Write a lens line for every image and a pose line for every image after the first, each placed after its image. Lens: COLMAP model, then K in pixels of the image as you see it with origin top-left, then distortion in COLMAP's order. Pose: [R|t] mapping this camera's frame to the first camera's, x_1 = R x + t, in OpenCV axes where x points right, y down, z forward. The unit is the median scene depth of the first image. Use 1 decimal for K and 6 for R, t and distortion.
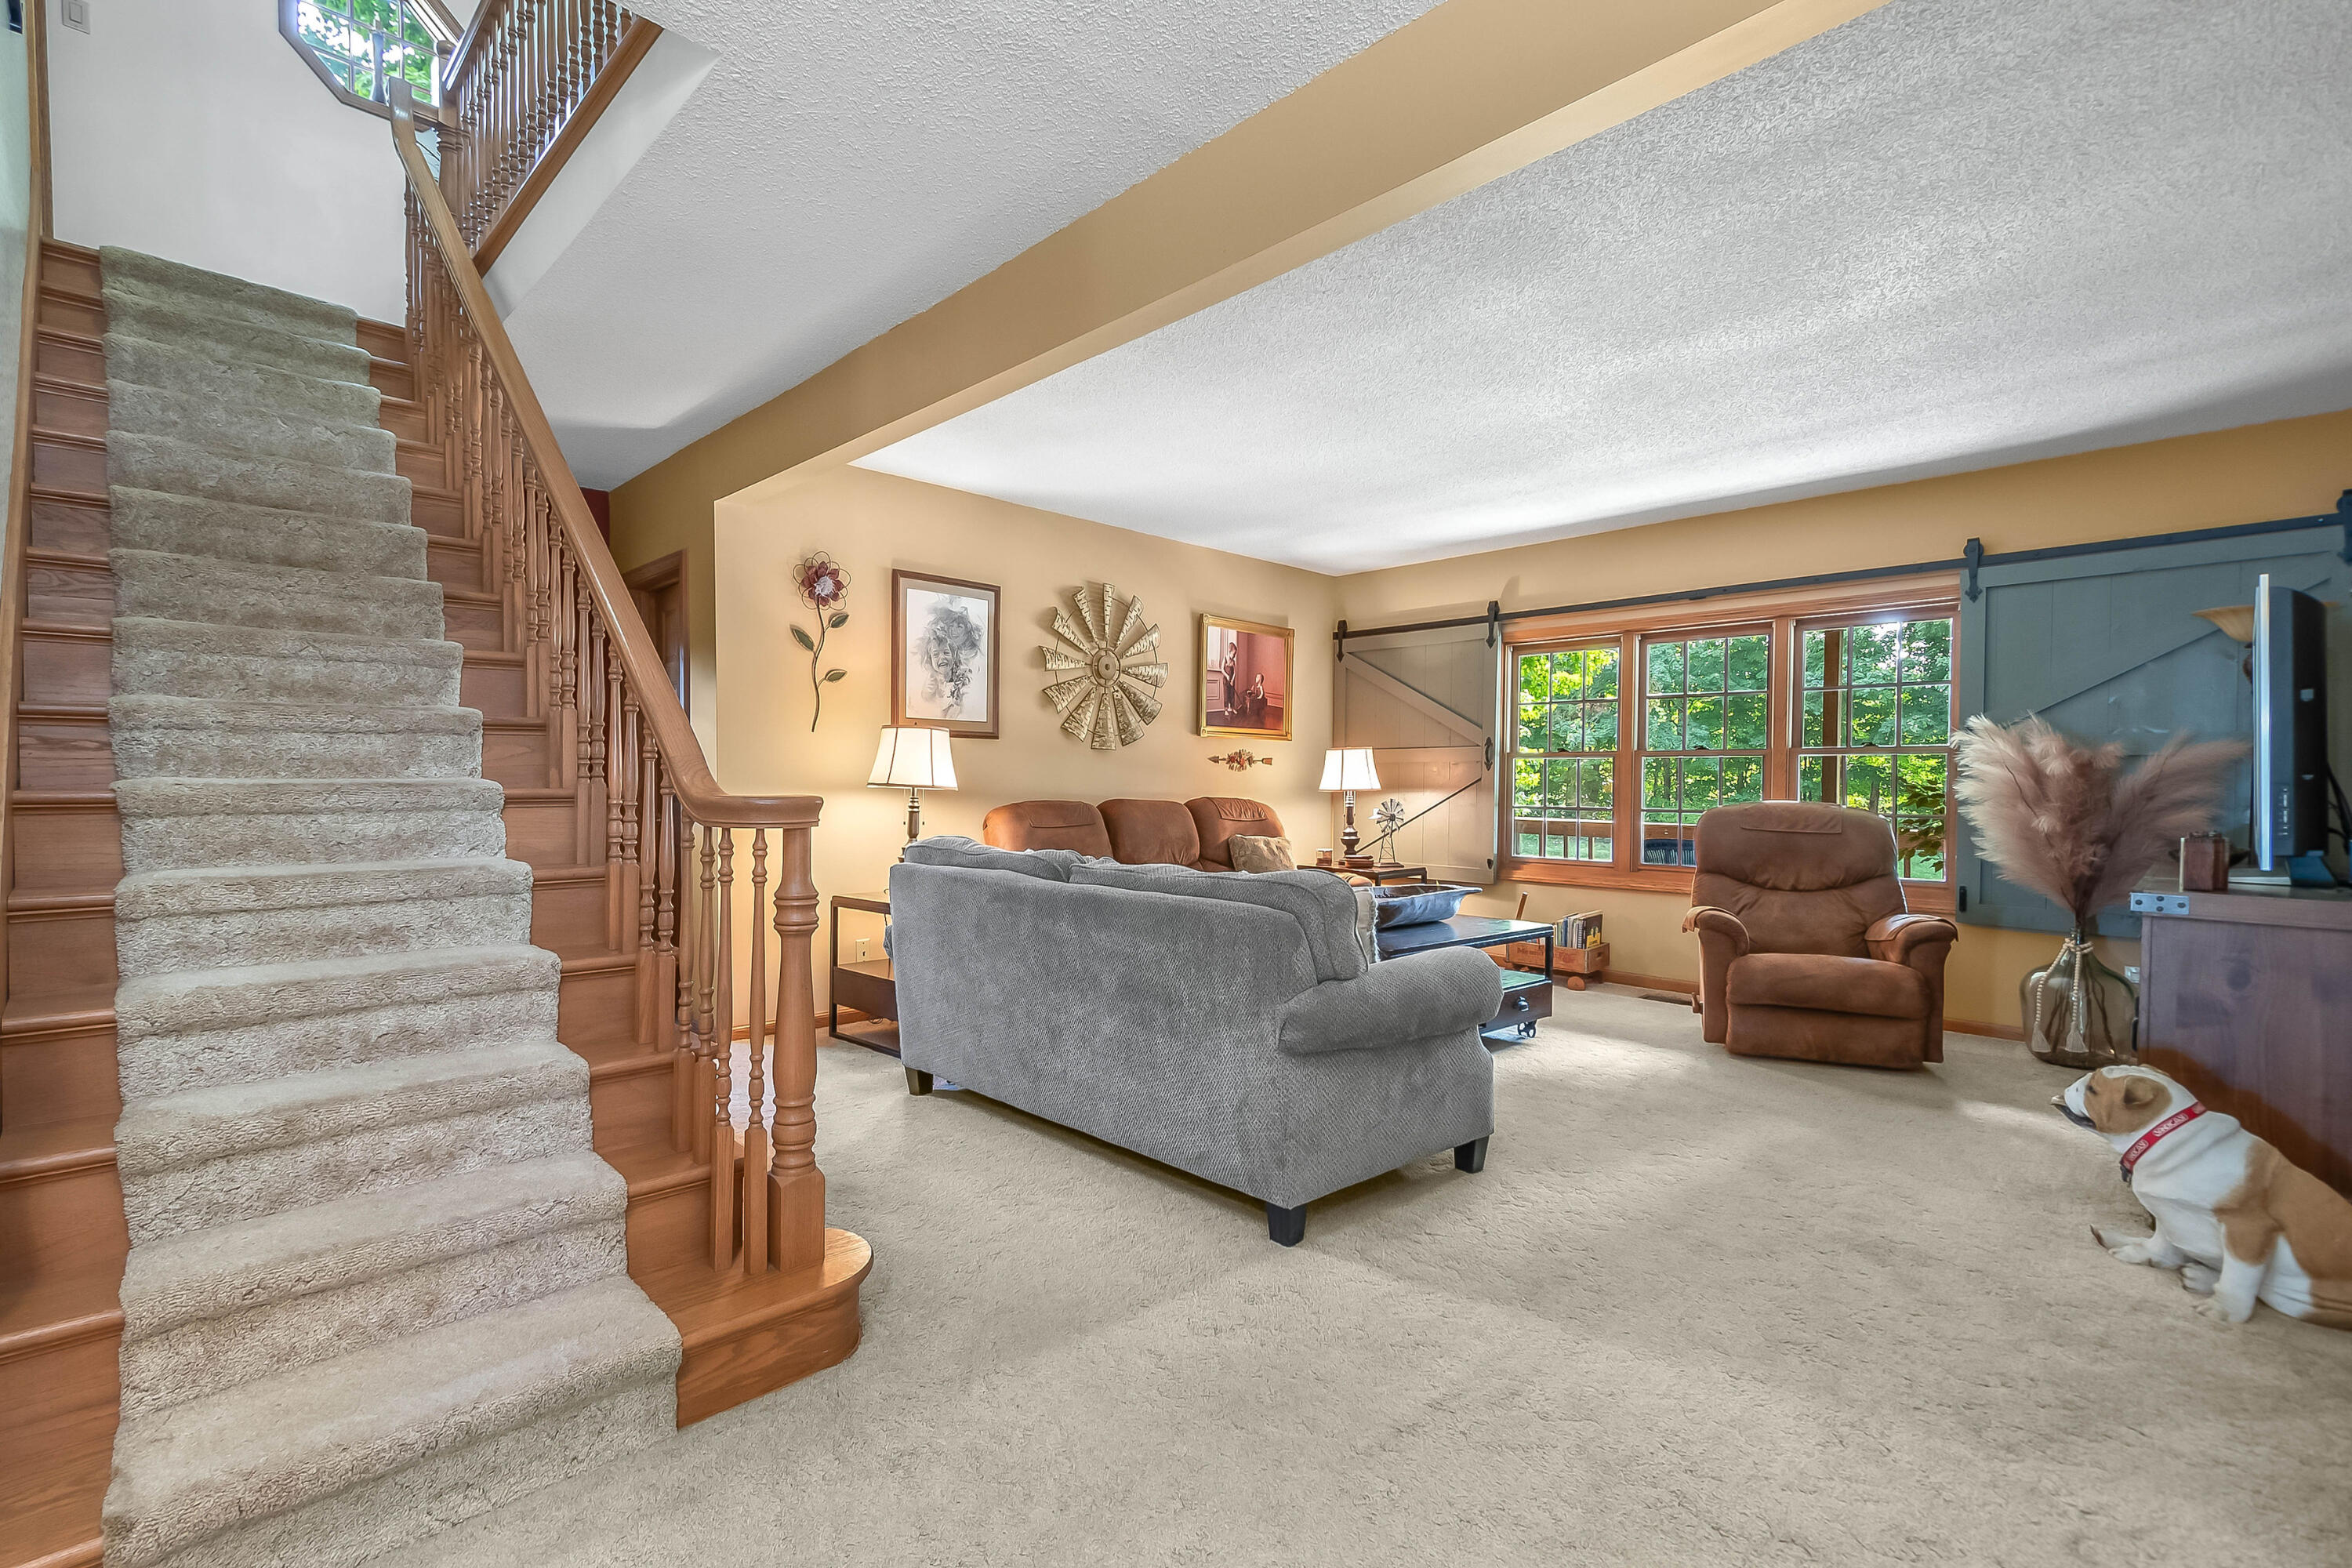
lens RADIAL K [[1054.4, 0, 1164.1], [0, 1054.4, 785.8], [0, 0, 1]] dist [0.010567, -0.000275]
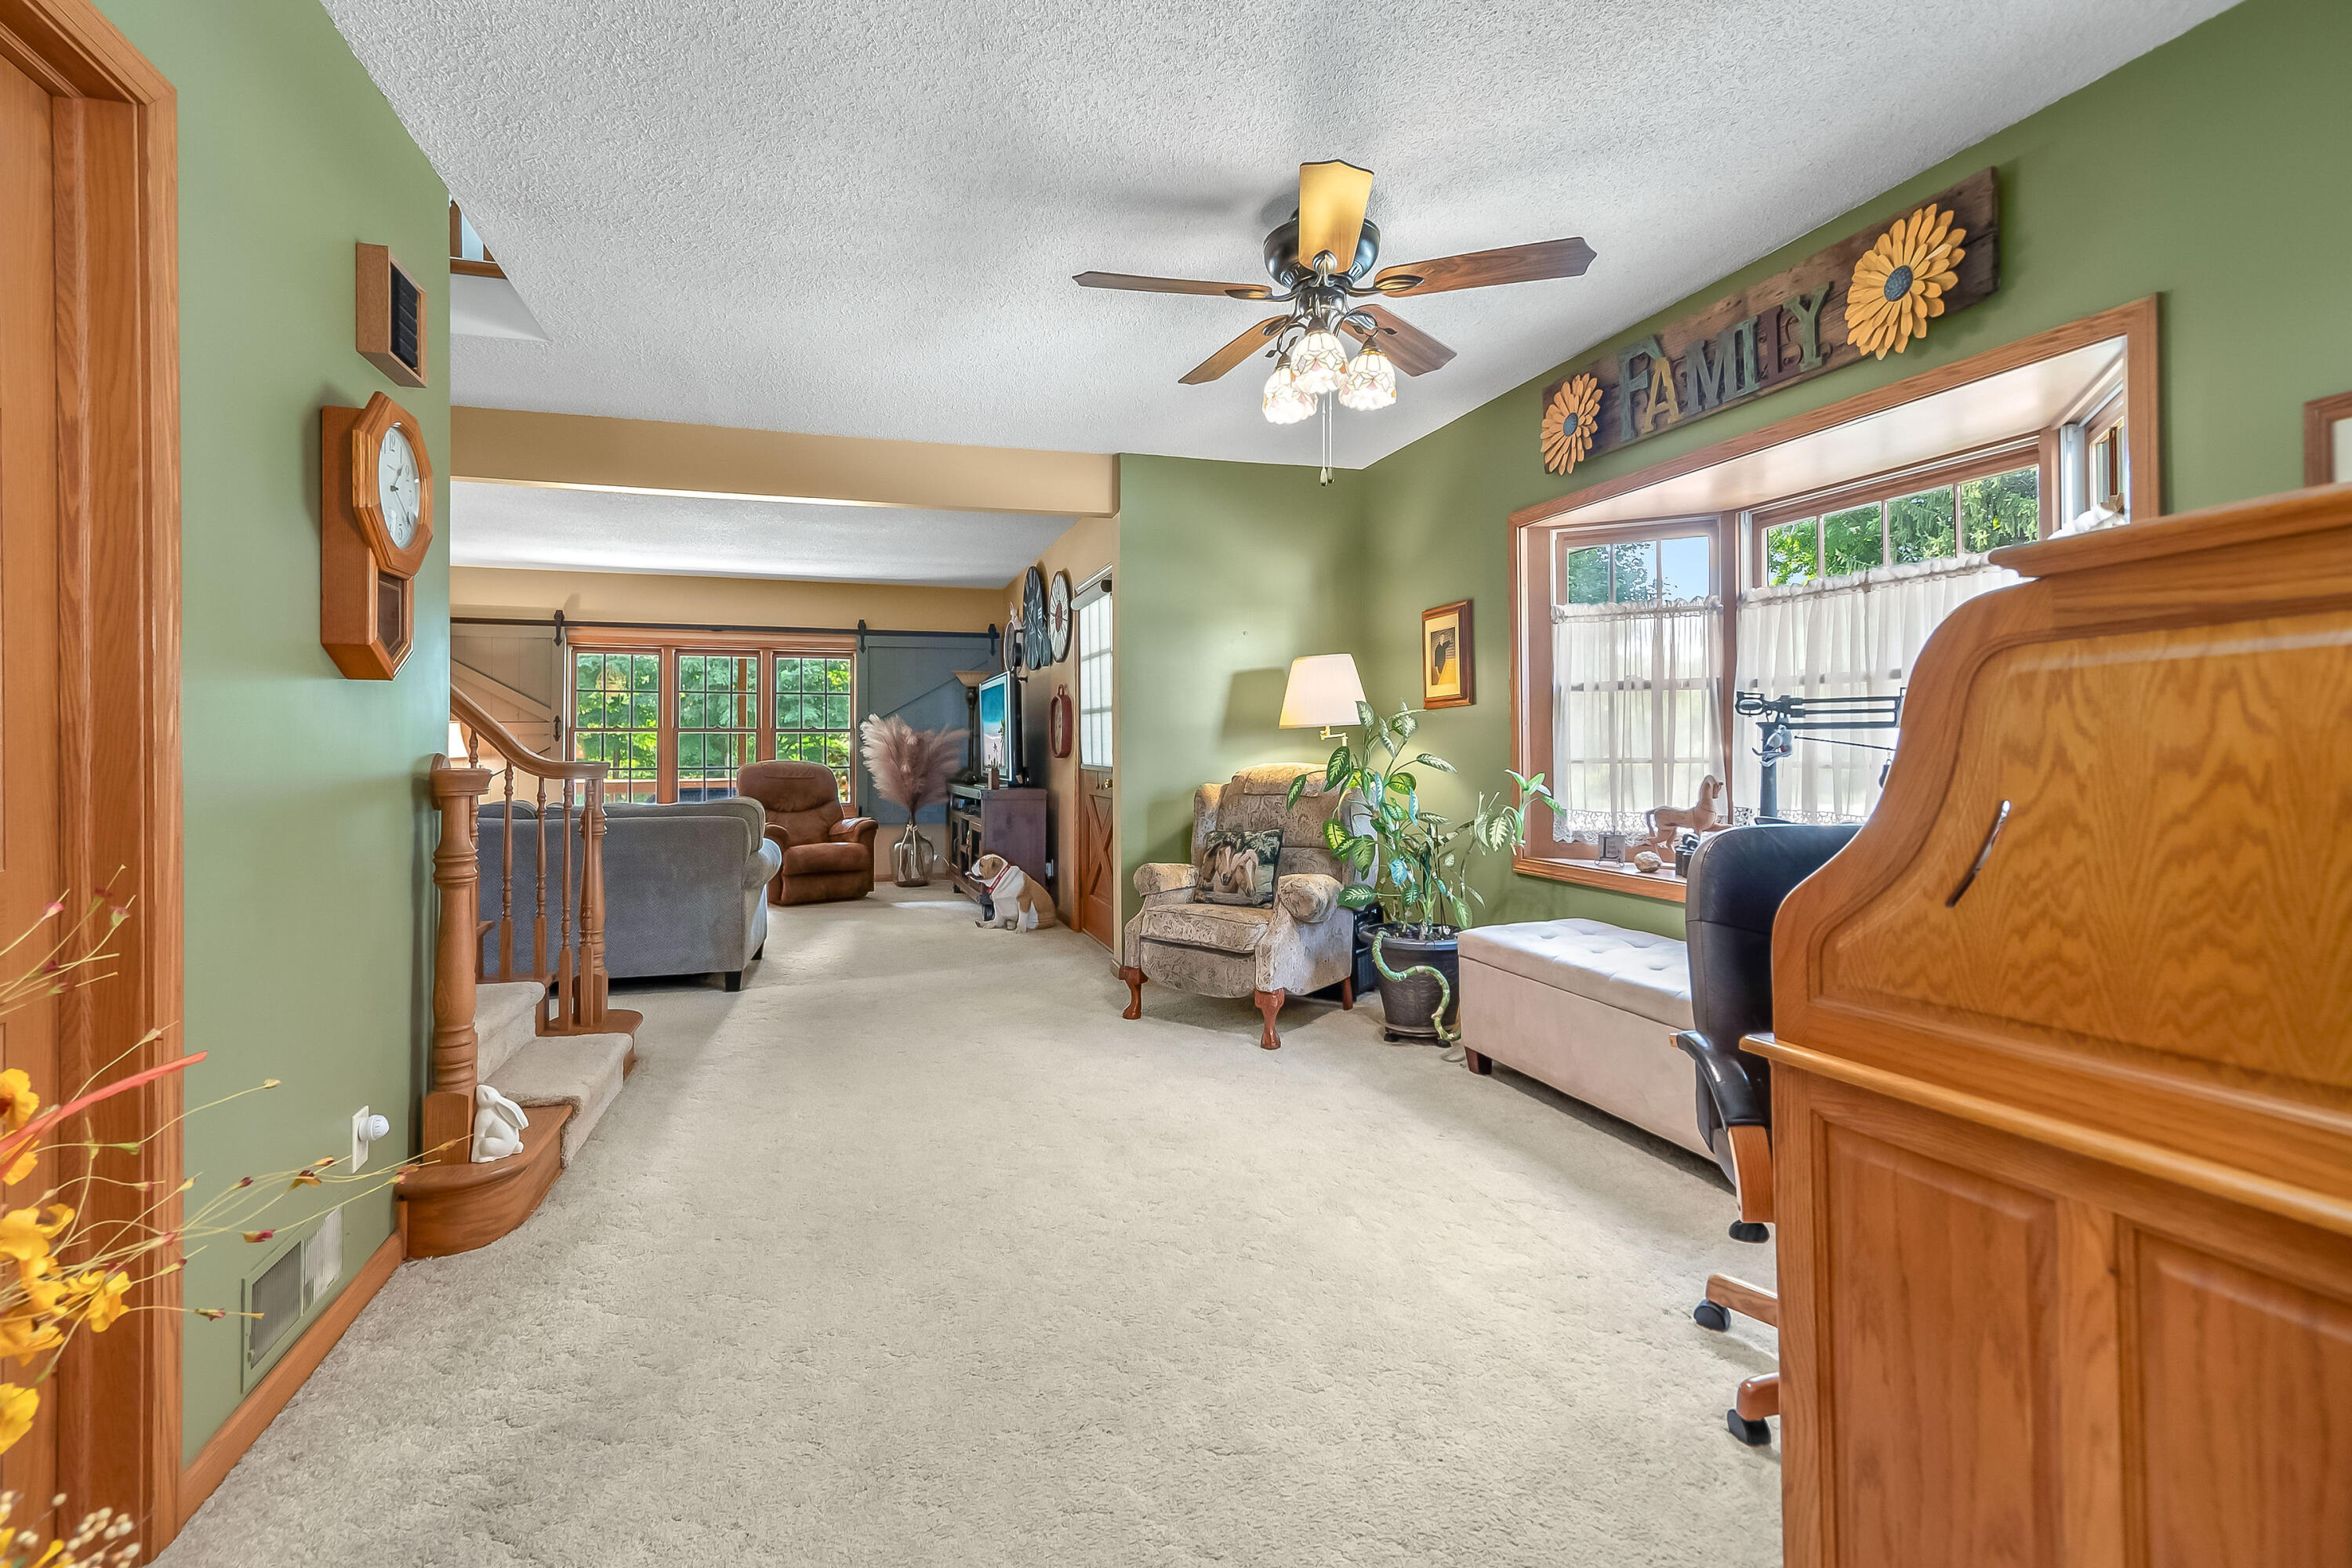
lens RADIAL K [[1054.4, 0, 1173.4], [0, 1054.4, 760.9], [0, 0, 1]] dist [0.010567, -0.000275]
pose [[0.414253, -0.014279, 0.910050, -0.748943], [0.009637, 0.999890, 0.011302, 0.002533], [-0.910111, 0.004088, 0.414345, -0.293152]]
